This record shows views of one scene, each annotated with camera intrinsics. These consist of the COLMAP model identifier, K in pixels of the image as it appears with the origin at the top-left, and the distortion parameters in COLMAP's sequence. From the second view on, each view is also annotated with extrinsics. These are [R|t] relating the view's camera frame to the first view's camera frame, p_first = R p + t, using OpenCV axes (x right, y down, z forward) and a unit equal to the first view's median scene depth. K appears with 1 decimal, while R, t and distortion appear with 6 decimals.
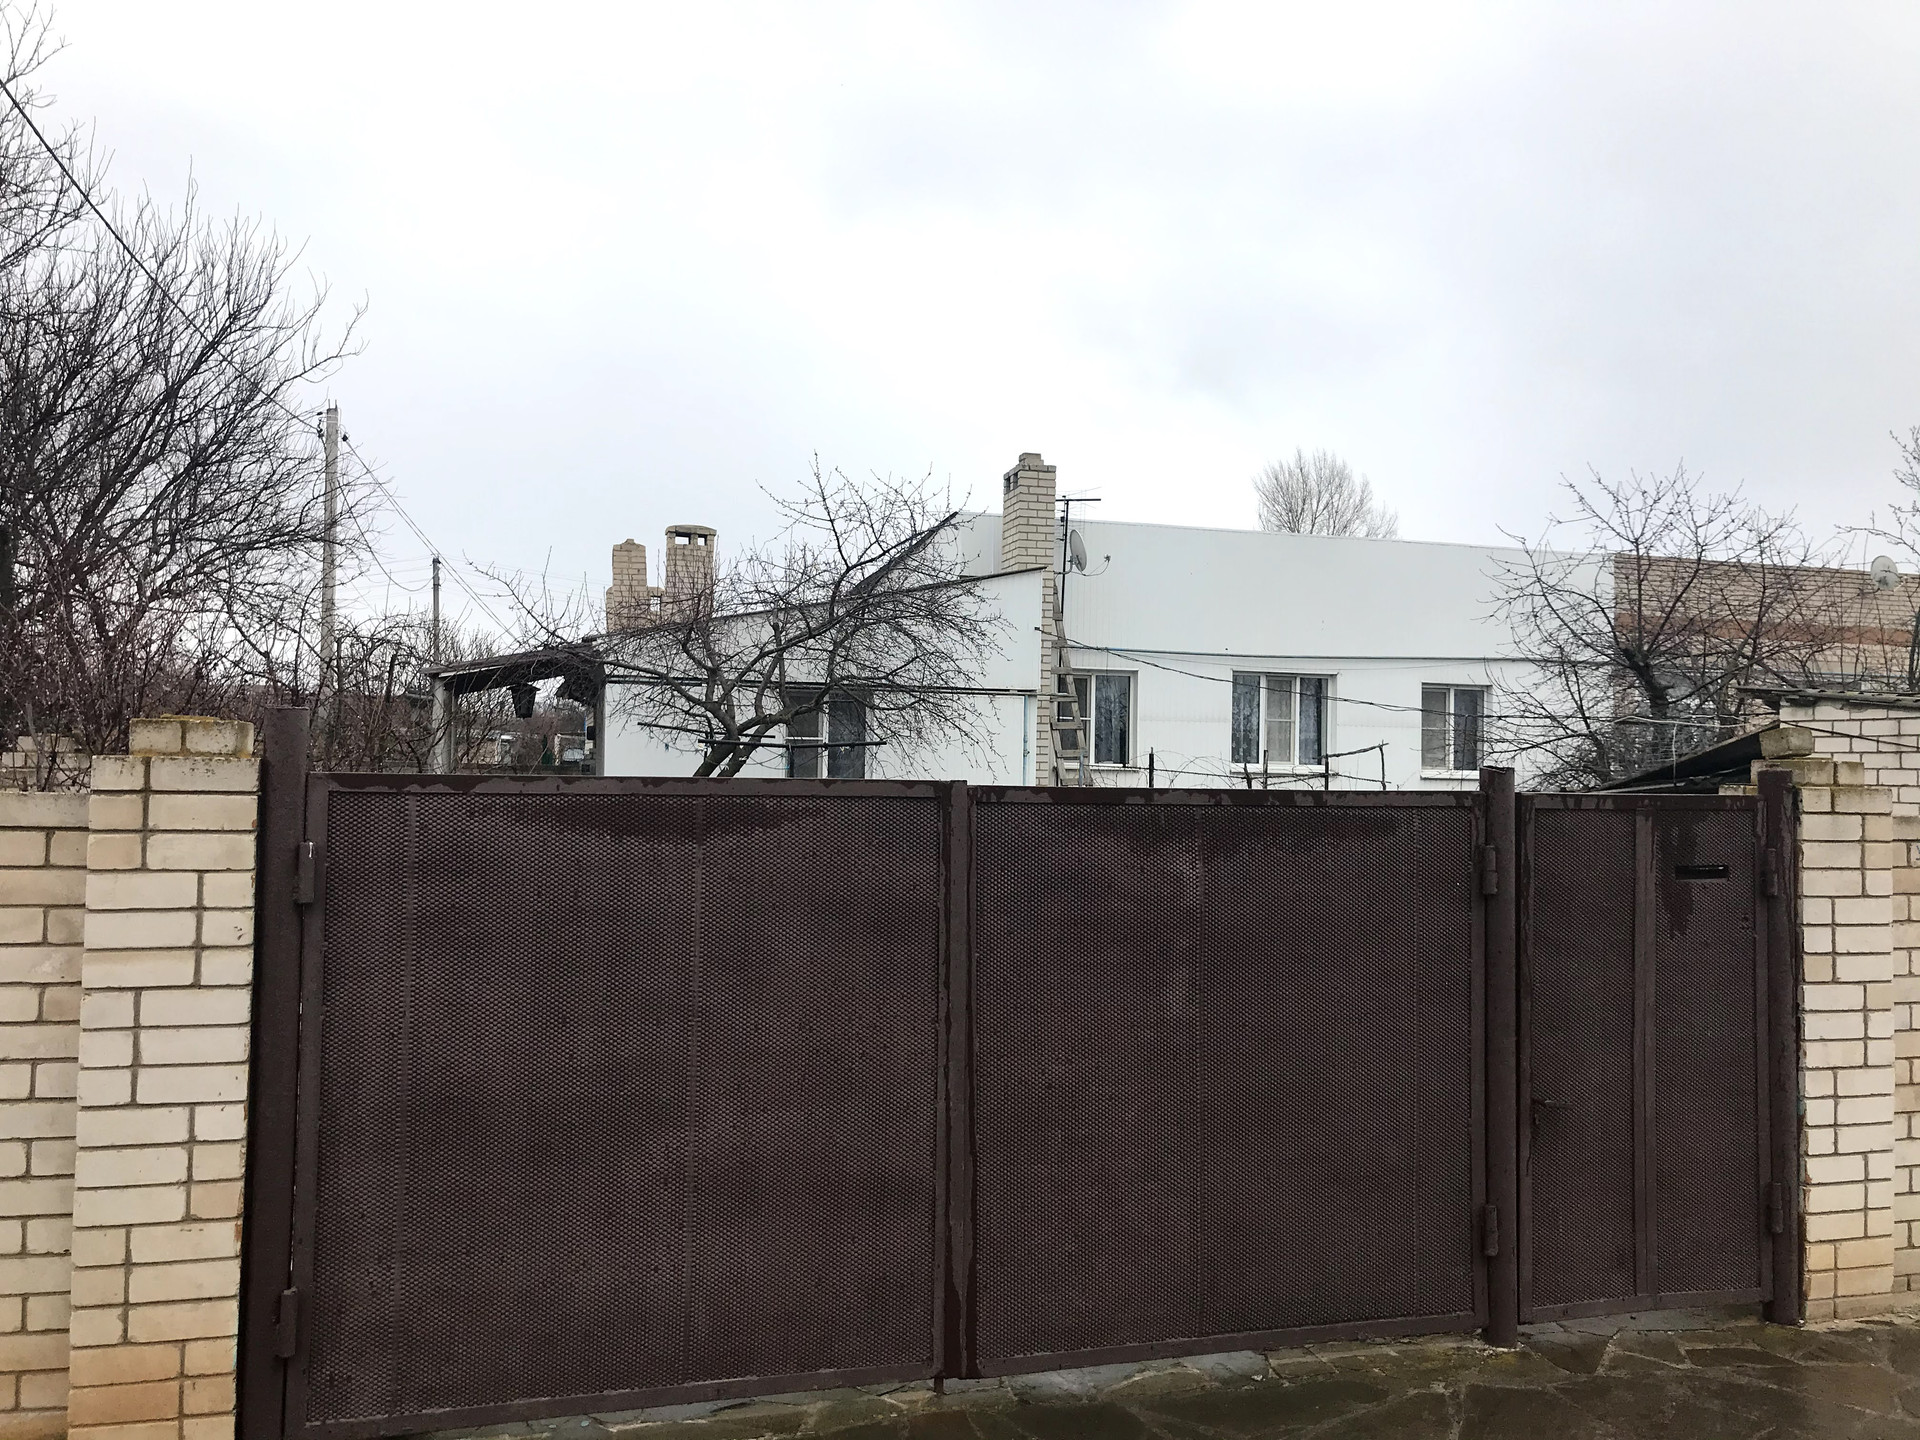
lens RADIAL K [[1577.2, 0, 954.4], [0, 1577.2, 708.2], [0, 0, 1]] dist [0.059877, -0.063824]
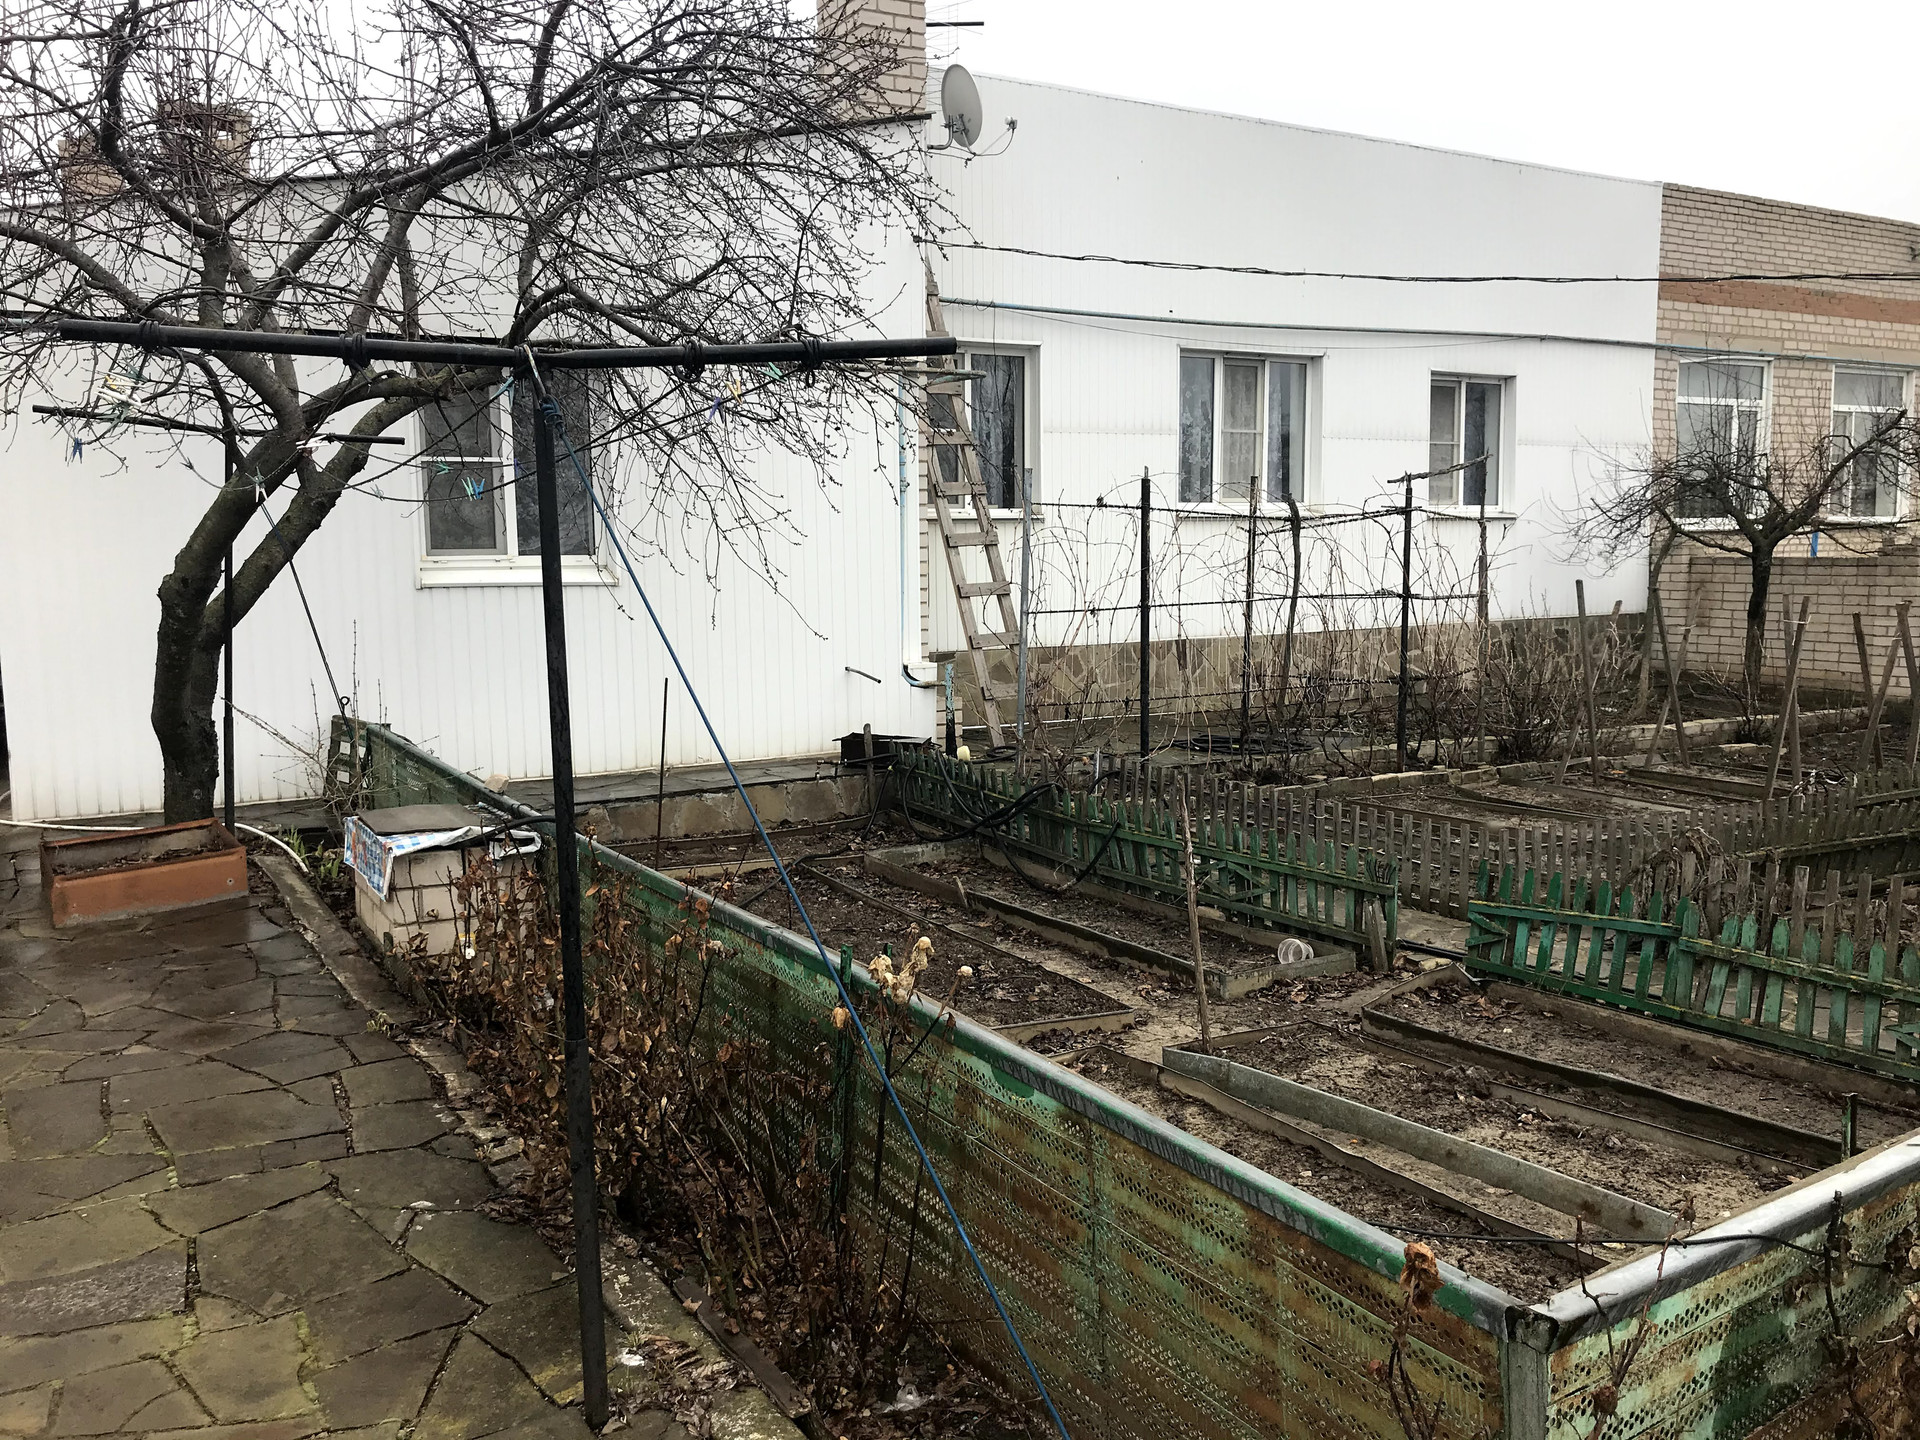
lens RADIAL K [[1577.2, 0, 954.4], [0, 1577.2, 708.2], [0, 0, 1]] dist [0.059877, -0.063824]
pose [[0.974907, -0.040780, 0.218844, -0.050452], [0.005919, 0.987479, 0.157640, 0.017750], [-0.222532, -0.152389, 0.962942, 0.414838]]
